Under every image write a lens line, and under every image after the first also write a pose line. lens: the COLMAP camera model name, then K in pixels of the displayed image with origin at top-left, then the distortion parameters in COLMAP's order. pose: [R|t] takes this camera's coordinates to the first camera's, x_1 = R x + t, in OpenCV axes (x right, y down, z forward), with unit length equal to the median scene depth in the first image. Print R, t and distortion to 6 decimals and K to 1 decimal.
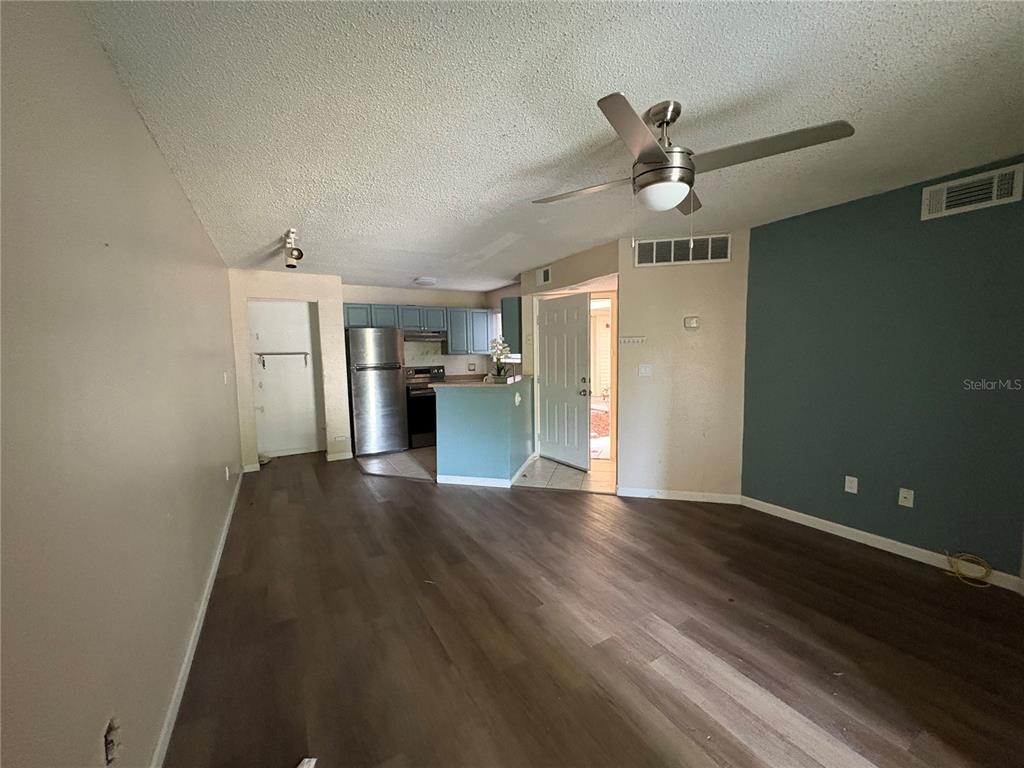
lens RADIAL K [[412.5, 0, 516.8], [0, 412.5, 383.2], [0, 0, 1]] dist [-0.001436, -0.000143]
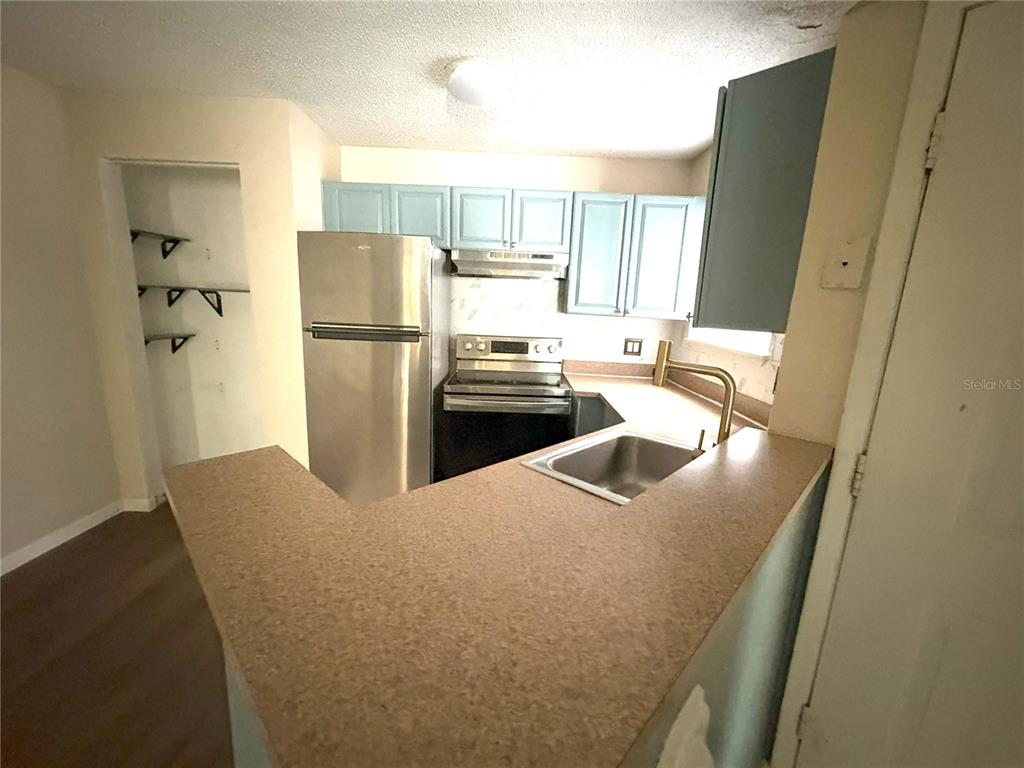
lens RADIAL K [[412.5, 0, 516.8], [0, 412.5, 383.2], [0, 0, 1]] dist [-0.001436, -0.000143]
pose [[0.860122, 0.148204, -0.488085, 0.000875], [-0.094012, 0.986528, 0.133881, -0.058681], [0.501351, -0.069268, 0.862467, 0.710762]]
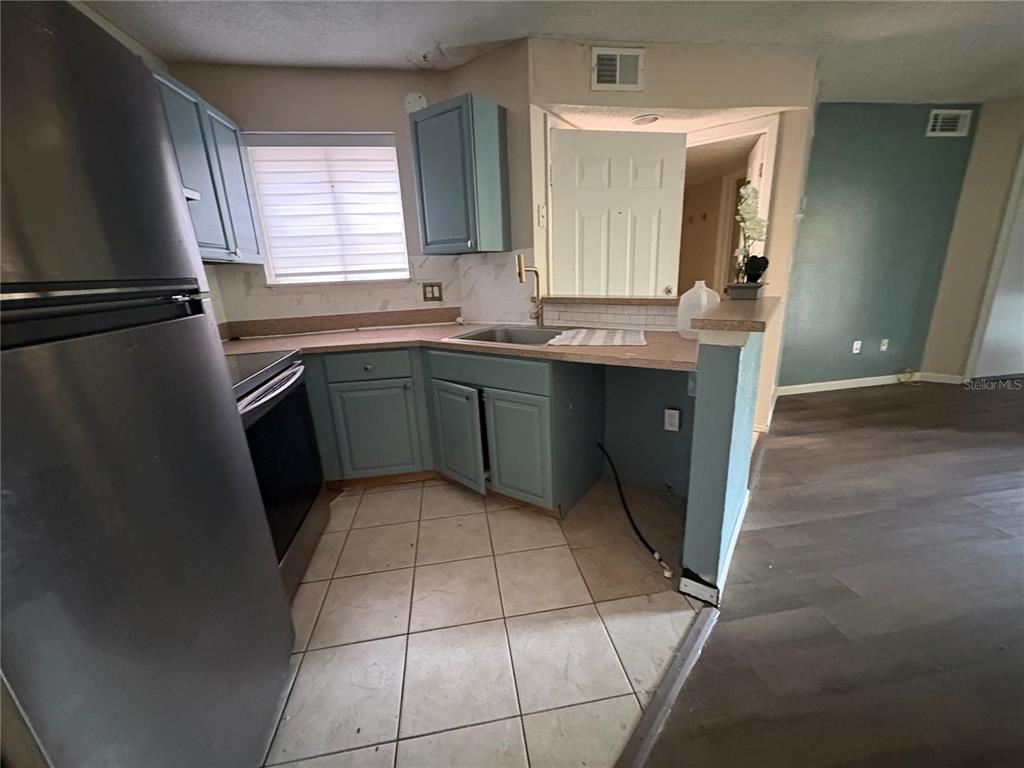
lens RADIAL K [[412.5, 0, 516.8], [0, 412.5, 383.2], [0, 0, 1]] dist [-0.001436, -0.000143]
pose [[0.351068, -0.254431, 0.901119, -0.410164], [0.110792, 0.966901, 0.229841, -0.033005], [-0.929772, 0.019147, 0.367637, 0.804954]]
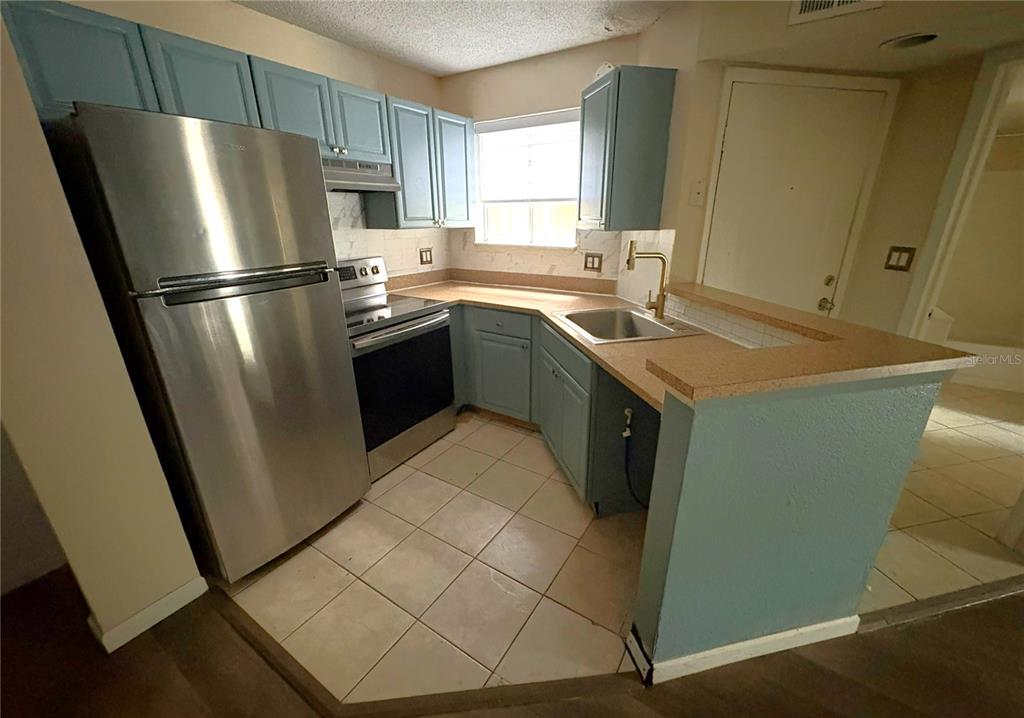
lens RADIAL K [[415.5, 0, 512.0], [0, 415.5, 359.0], [0, 0, 1]] dist [0.010571, 0.000061]
pose [[0.886575, -0.145553, 0.439089, -0.306296], [0.029236, 0.964941, 0.260835, -0.057550], [-0.461660, -0.218413, 0.859748, 0.659150]]
